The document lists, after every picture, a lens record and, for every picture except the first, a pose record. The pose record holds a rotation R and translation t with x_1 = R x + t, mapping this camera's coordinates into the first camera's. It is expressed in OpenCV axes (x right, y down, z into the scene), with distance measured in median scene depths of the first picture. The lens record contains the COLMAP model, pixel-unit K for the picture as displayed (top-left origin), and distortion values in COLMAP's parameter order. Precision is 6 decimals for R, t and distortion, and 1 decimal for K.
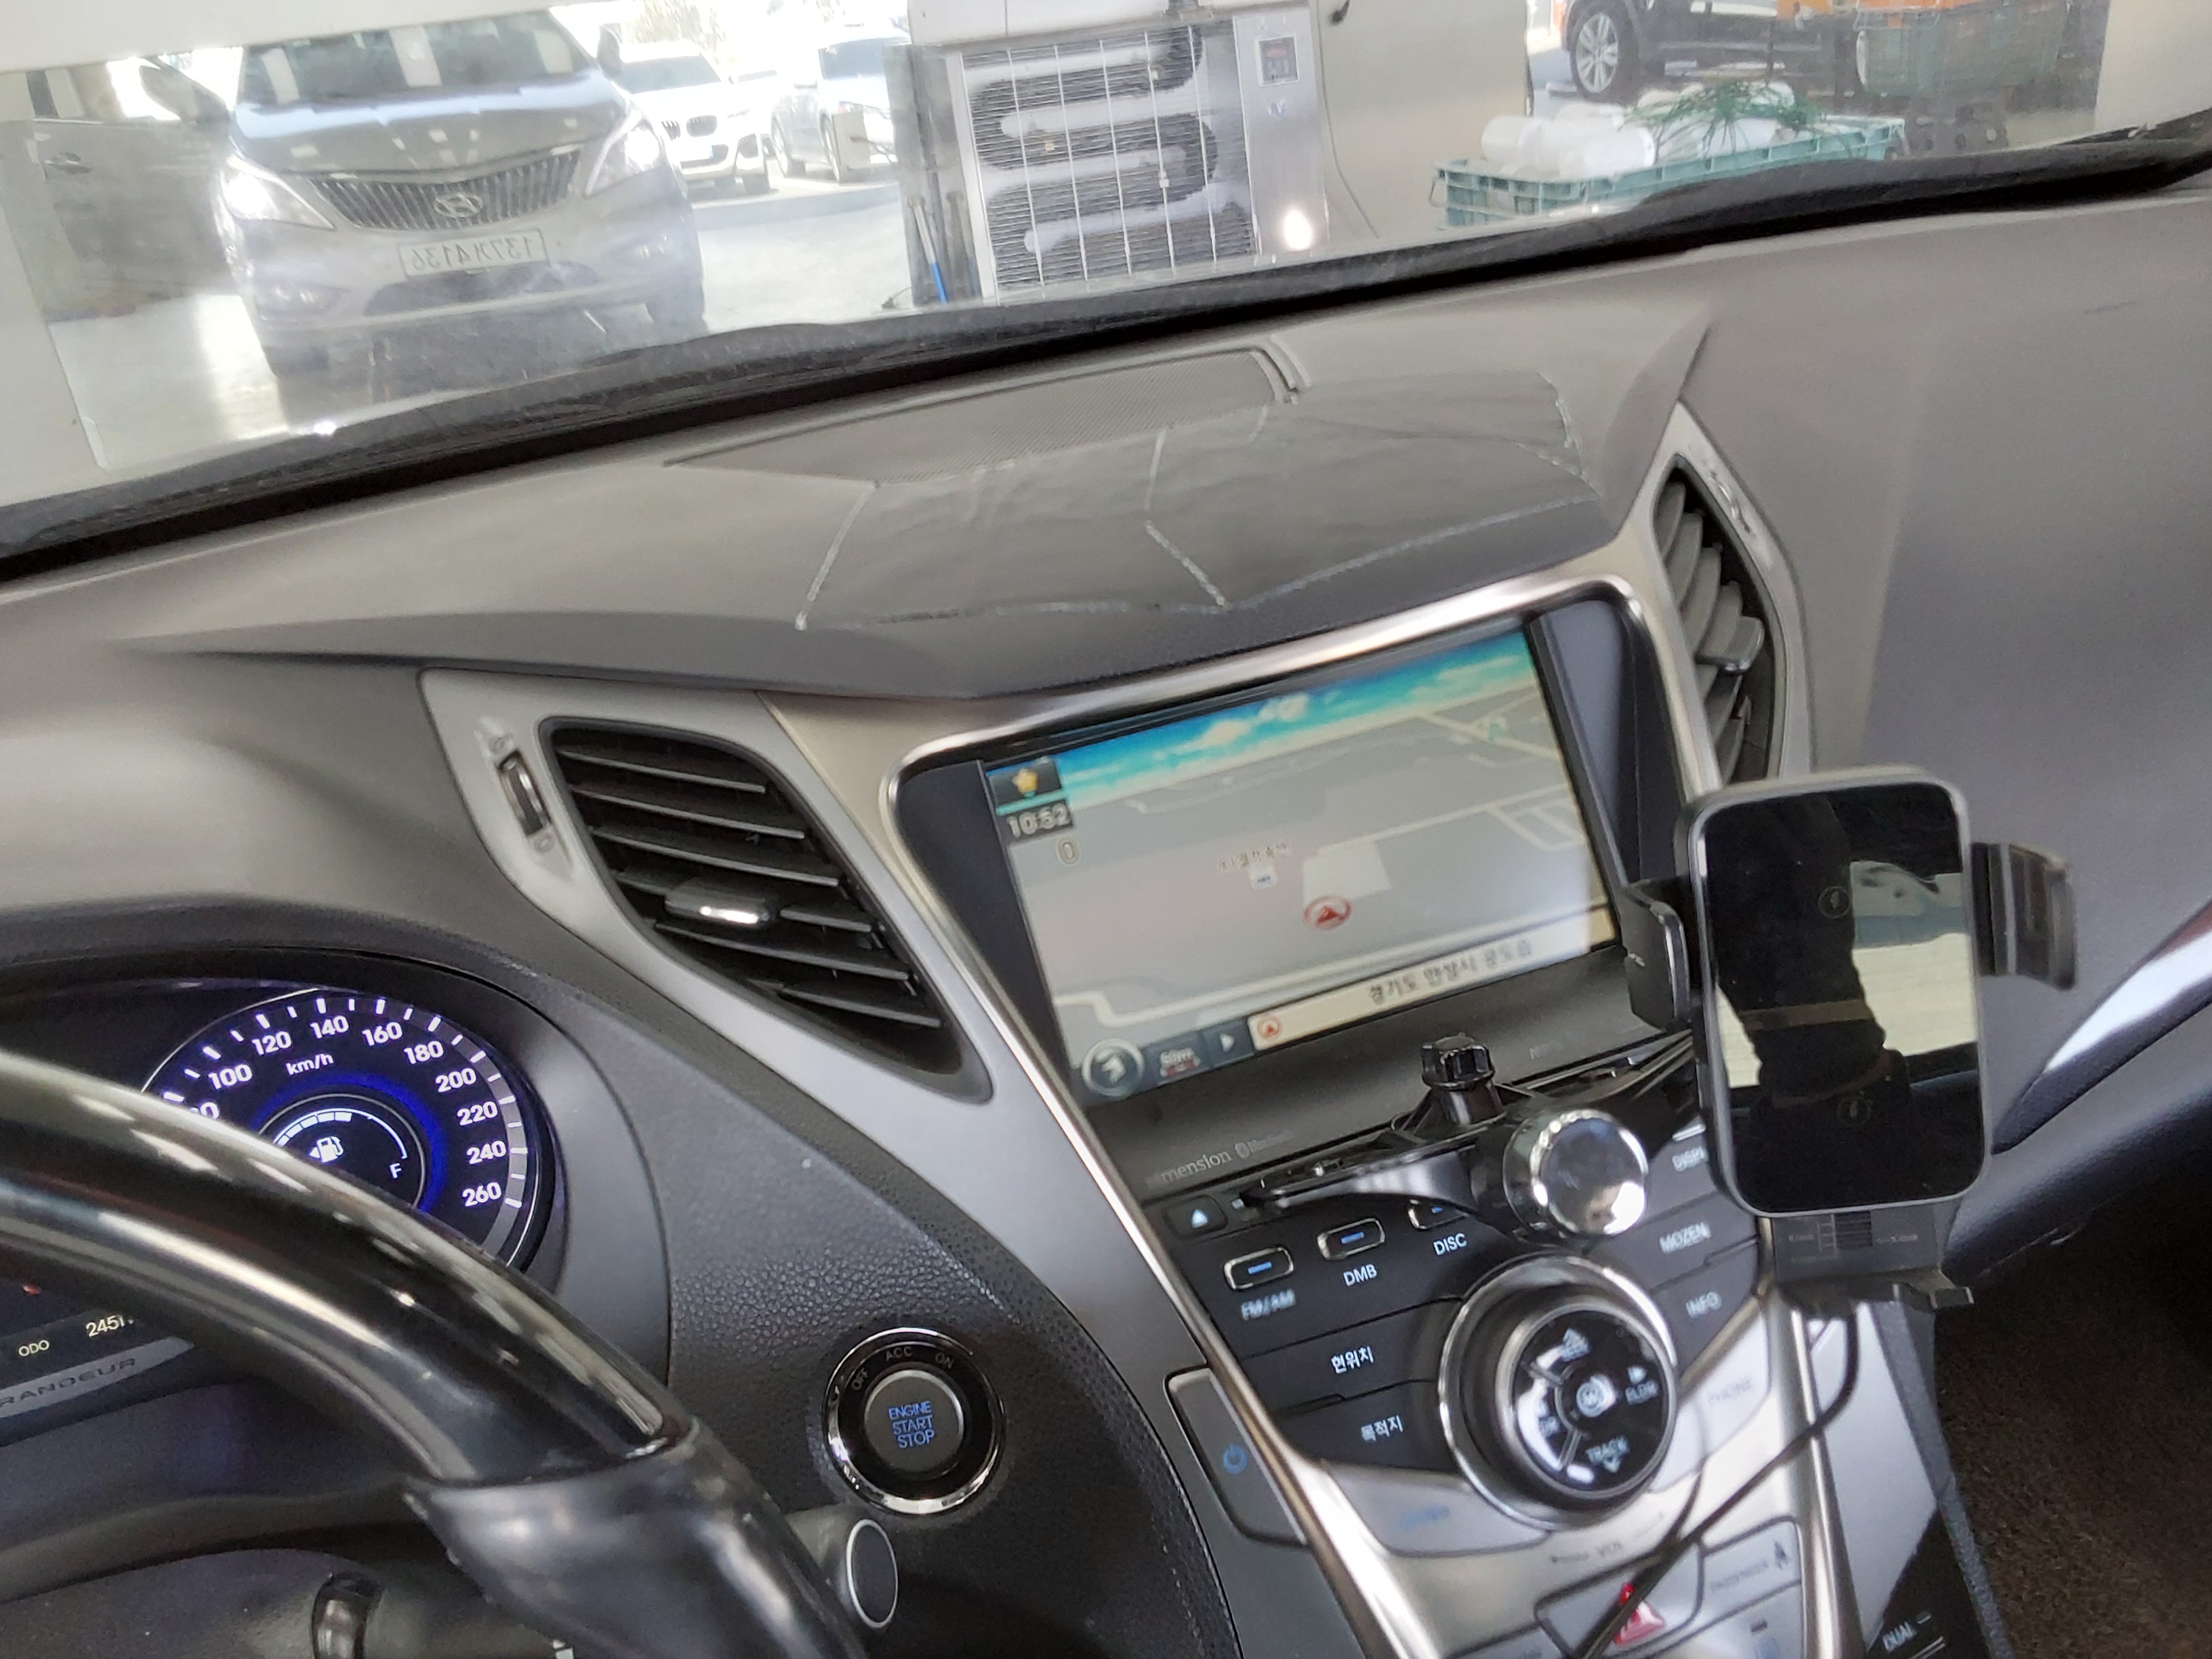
lens RADIAL K [[1760.2, 0, 1102.9], [0, 1760.2, 864.2], [0, 0, 1]] dist [0.064629, -0.082563]
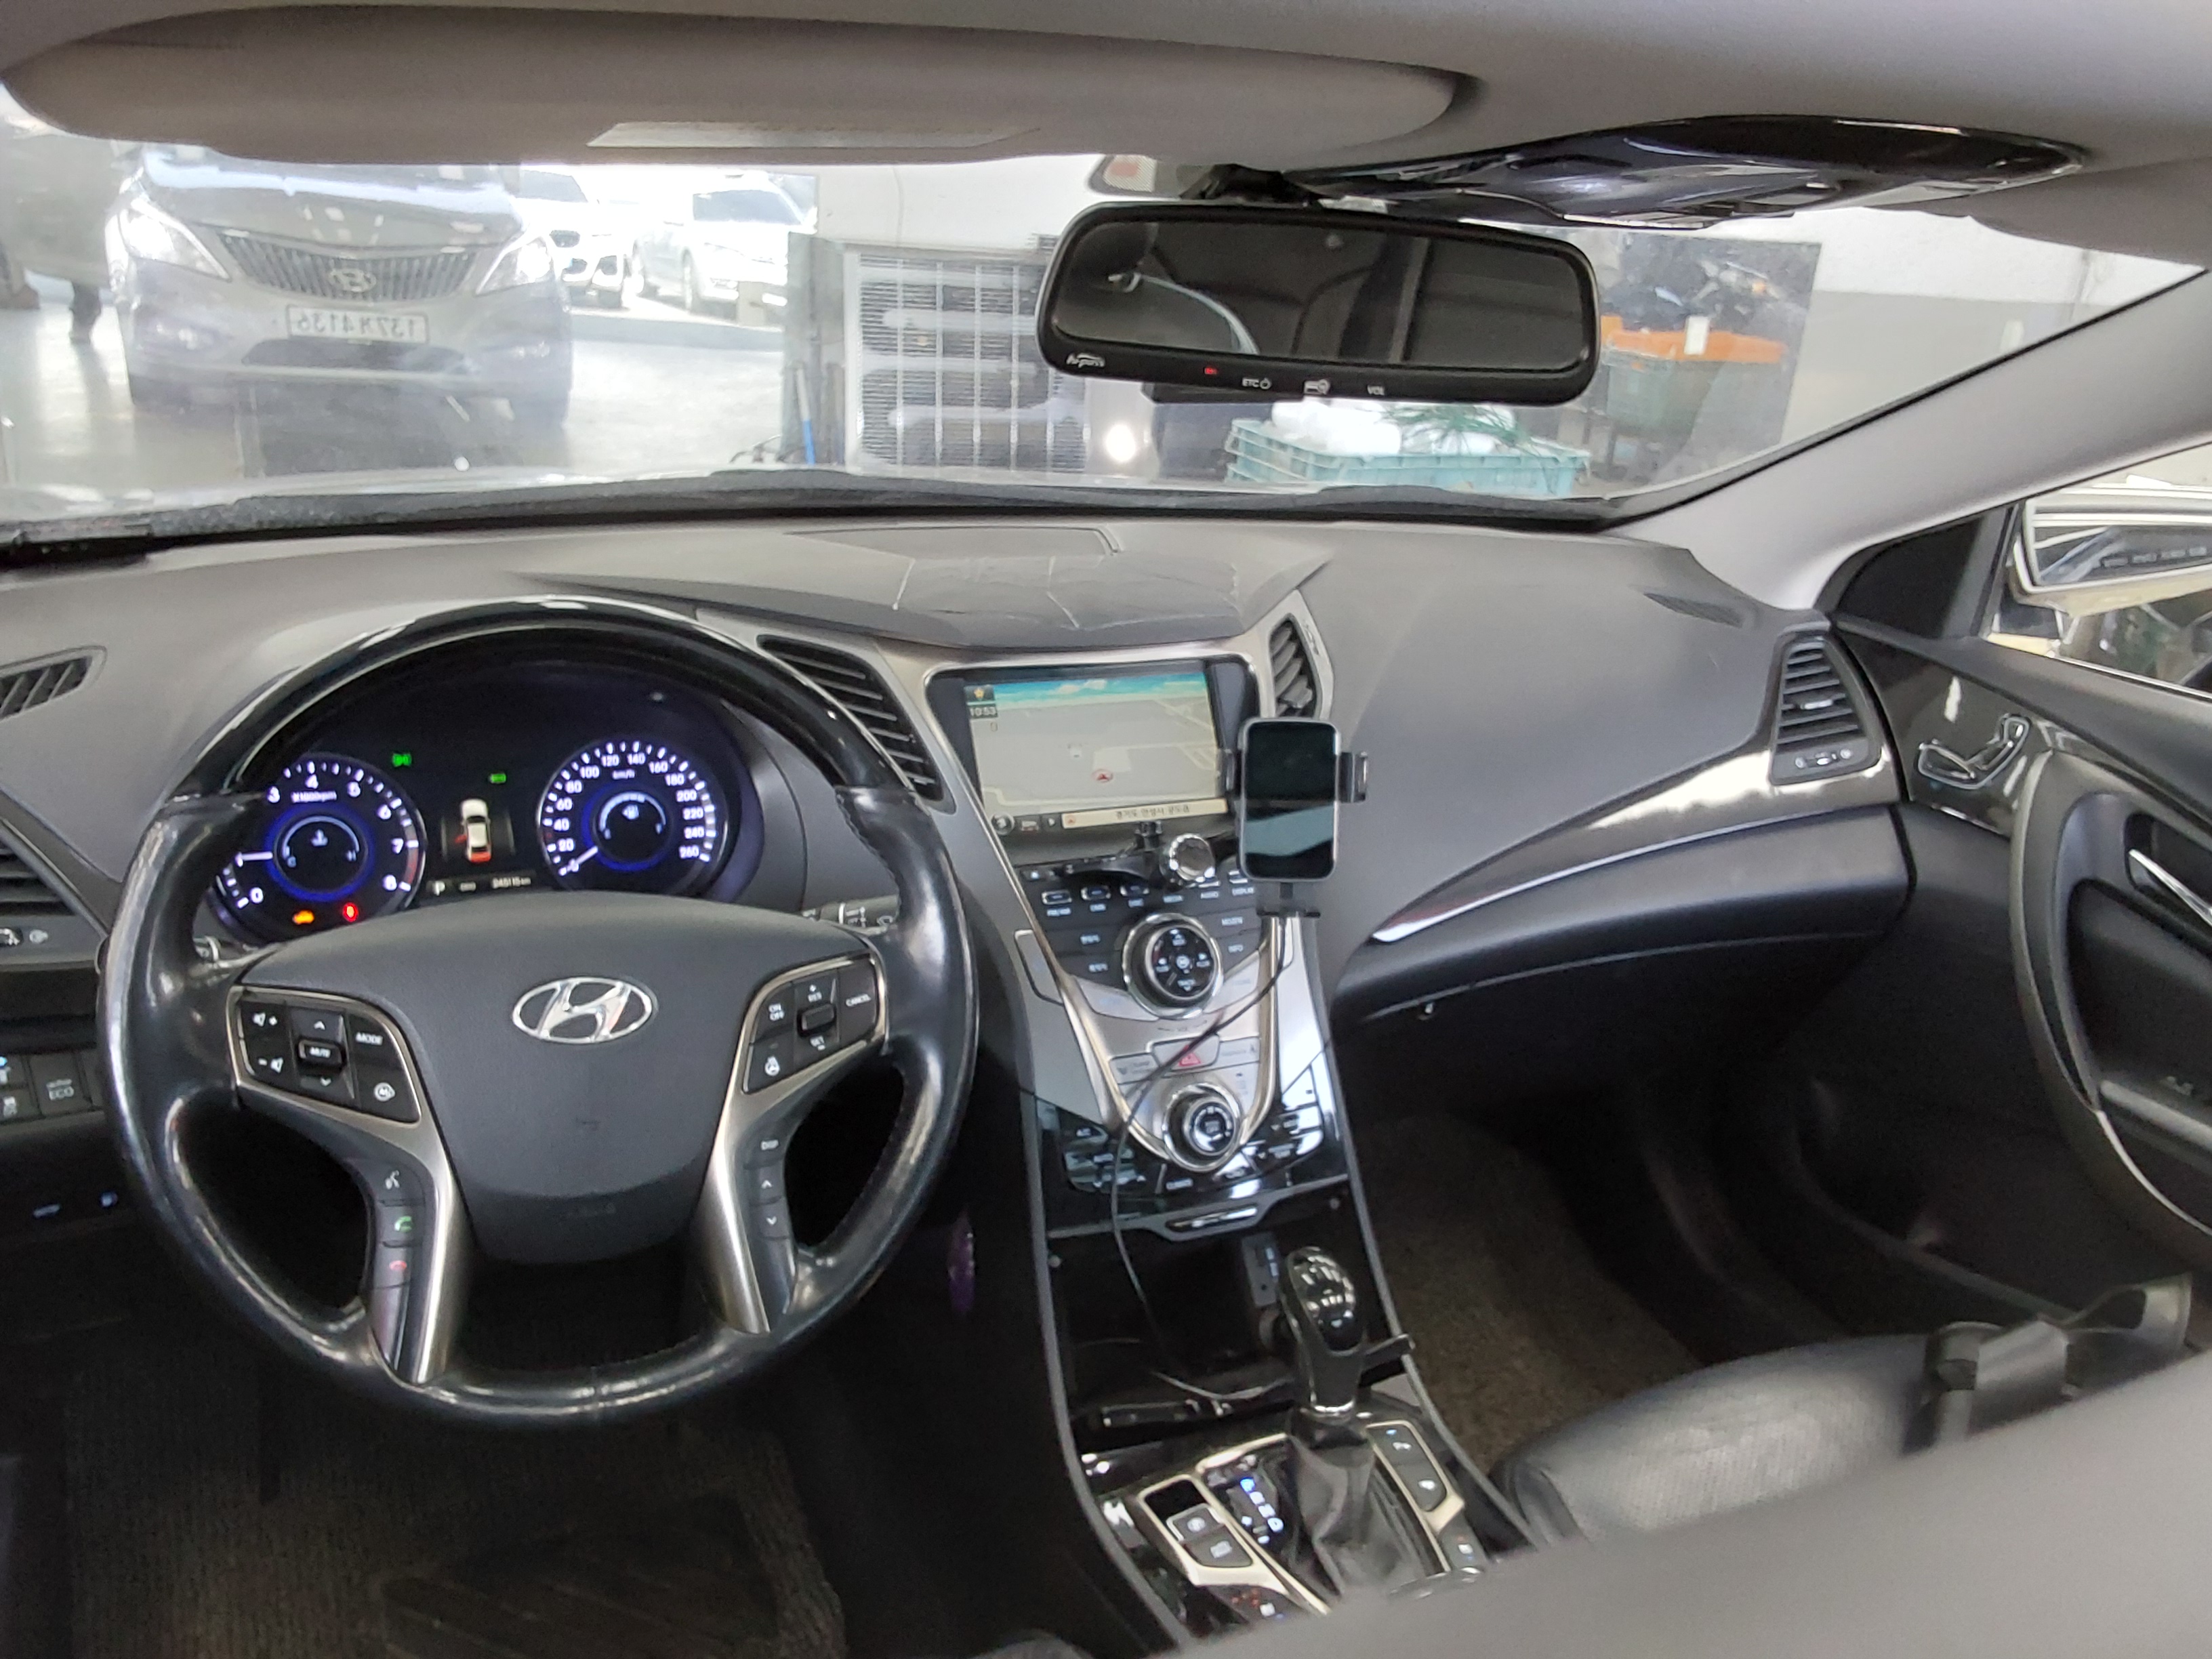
lens RADIAL K [[1760.2, 0, 1148.6], [0, 1760.2, 850.8], [0, 0, 1]] dist [0.064629, -0.082563]
pose [[0.977190, 0.144368, 0.155748, -0.082788], [-0.127020, 0.985076, -0.116154, 0.206811], [-0.170193, 0.093721, 0.980944, -0.662624]]
